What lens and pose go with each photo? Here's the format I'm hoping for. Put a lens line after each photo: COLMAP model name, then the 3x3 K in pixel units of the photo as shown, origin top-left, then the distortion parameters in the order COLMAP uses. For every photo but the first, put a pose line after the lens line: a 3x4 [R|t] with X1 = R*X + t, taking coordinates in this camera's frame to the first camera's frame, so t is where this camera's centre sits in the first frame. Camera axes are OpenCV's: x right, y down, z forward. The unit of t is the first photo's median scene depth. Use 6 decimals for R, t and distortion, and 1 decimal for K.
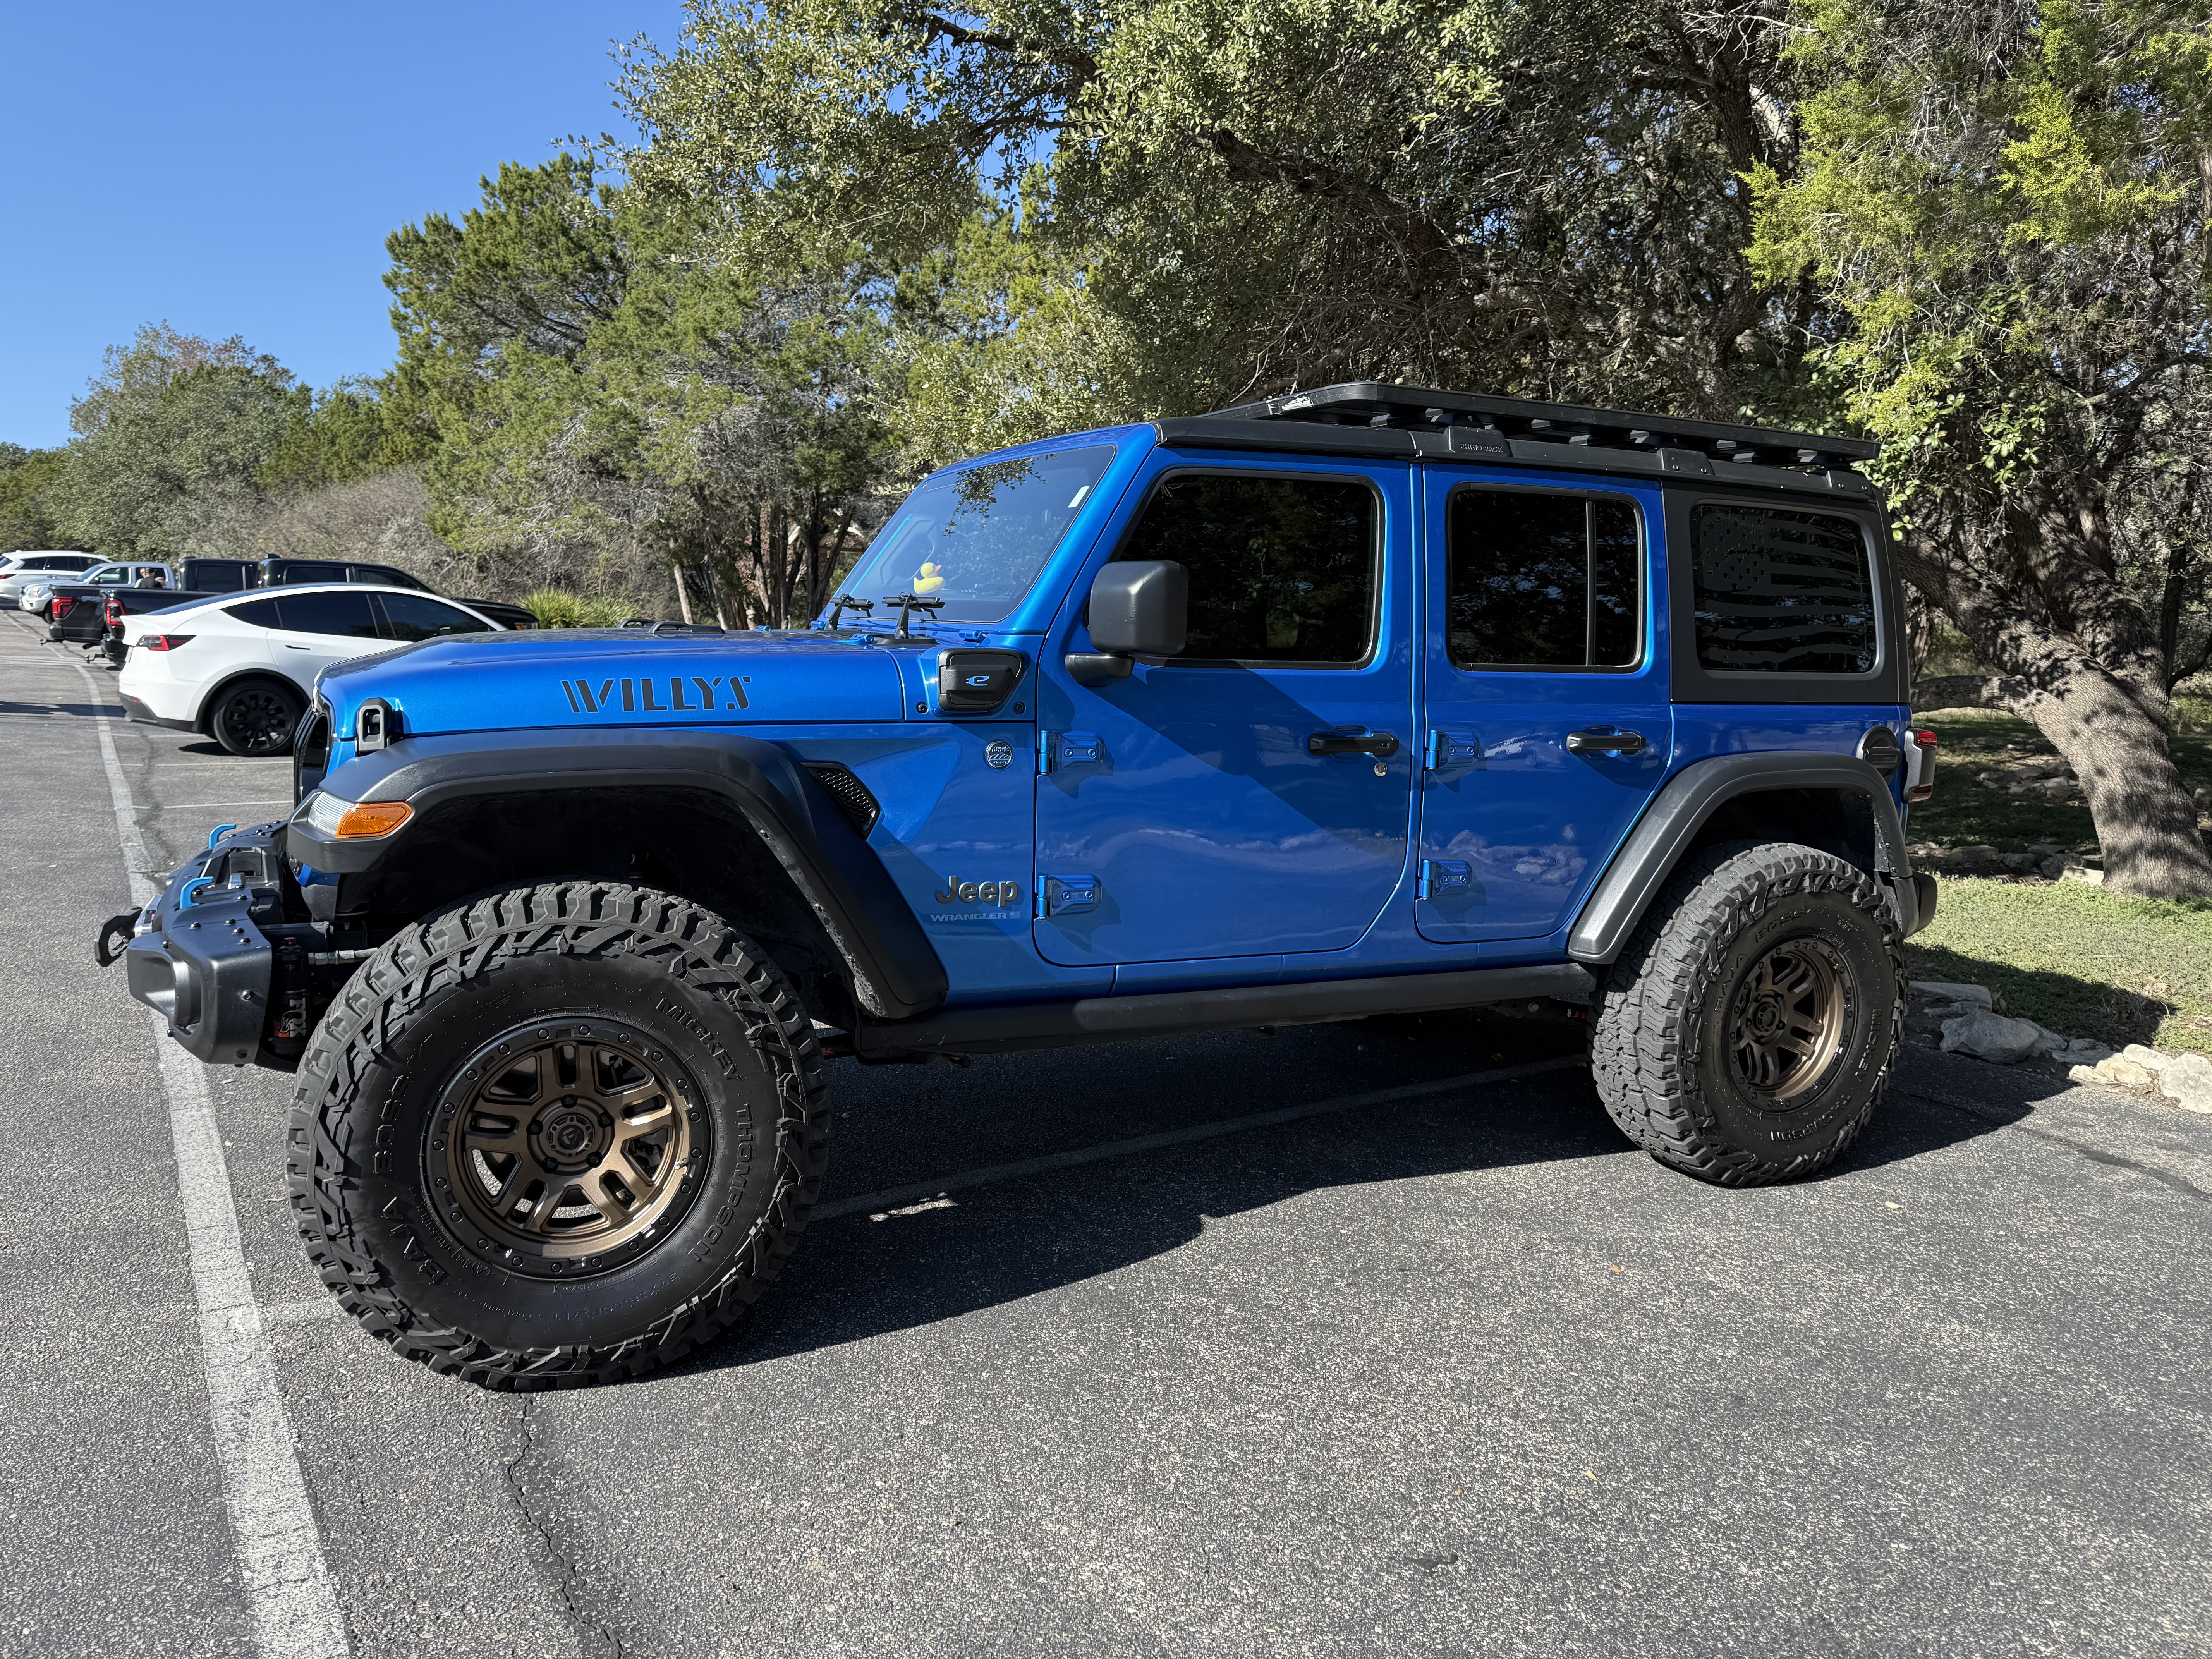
lens RADIAL K [[1603.9, 0, 1106.0], [0, 1603.9, 829.5], [0, 0, 1]] dist [0.001620, -0.023758]
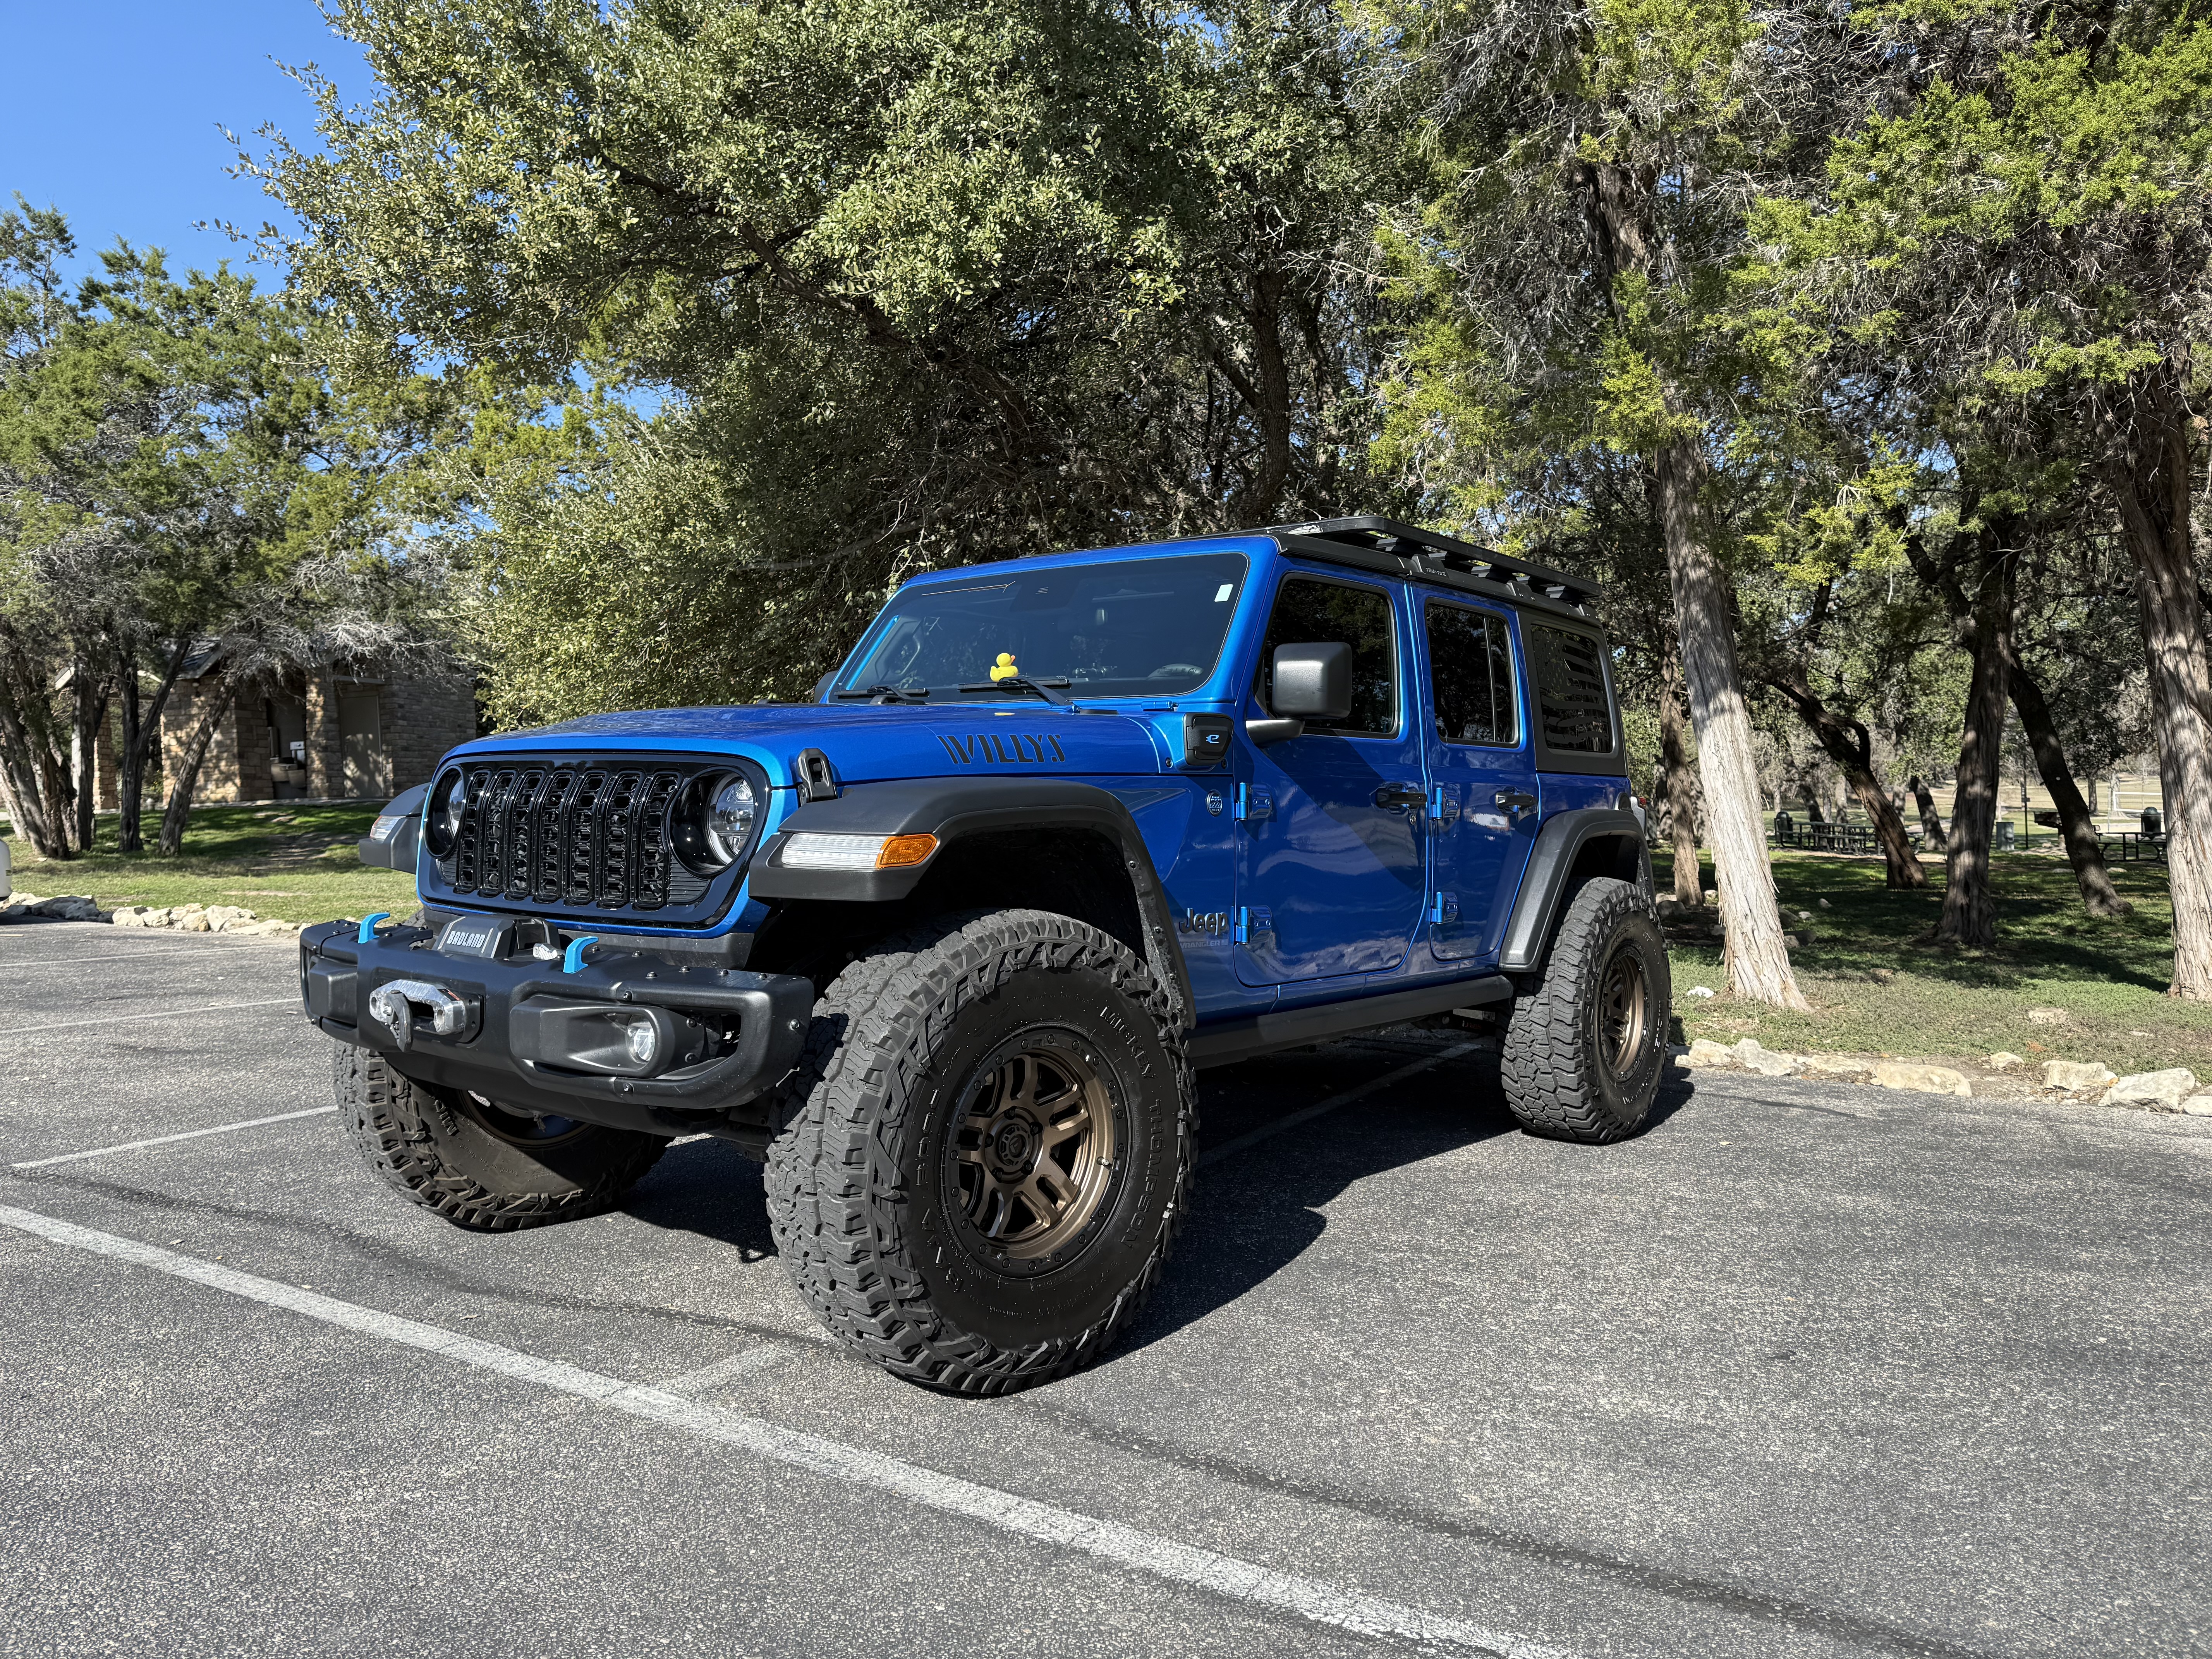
lens RADIAL K [[1620.0, 0, 1099.7], [0, 1620.0, 767.7], [0, 0, 1]] dist [0.001769, -0.034349]
pose [[0.901180, -0.010775, 0.433311, -0.751386], [0.069935, 0.990207, -0.120825, 0.074911], [-0.427766, 0.139189, 0.893108, -0.032486]]
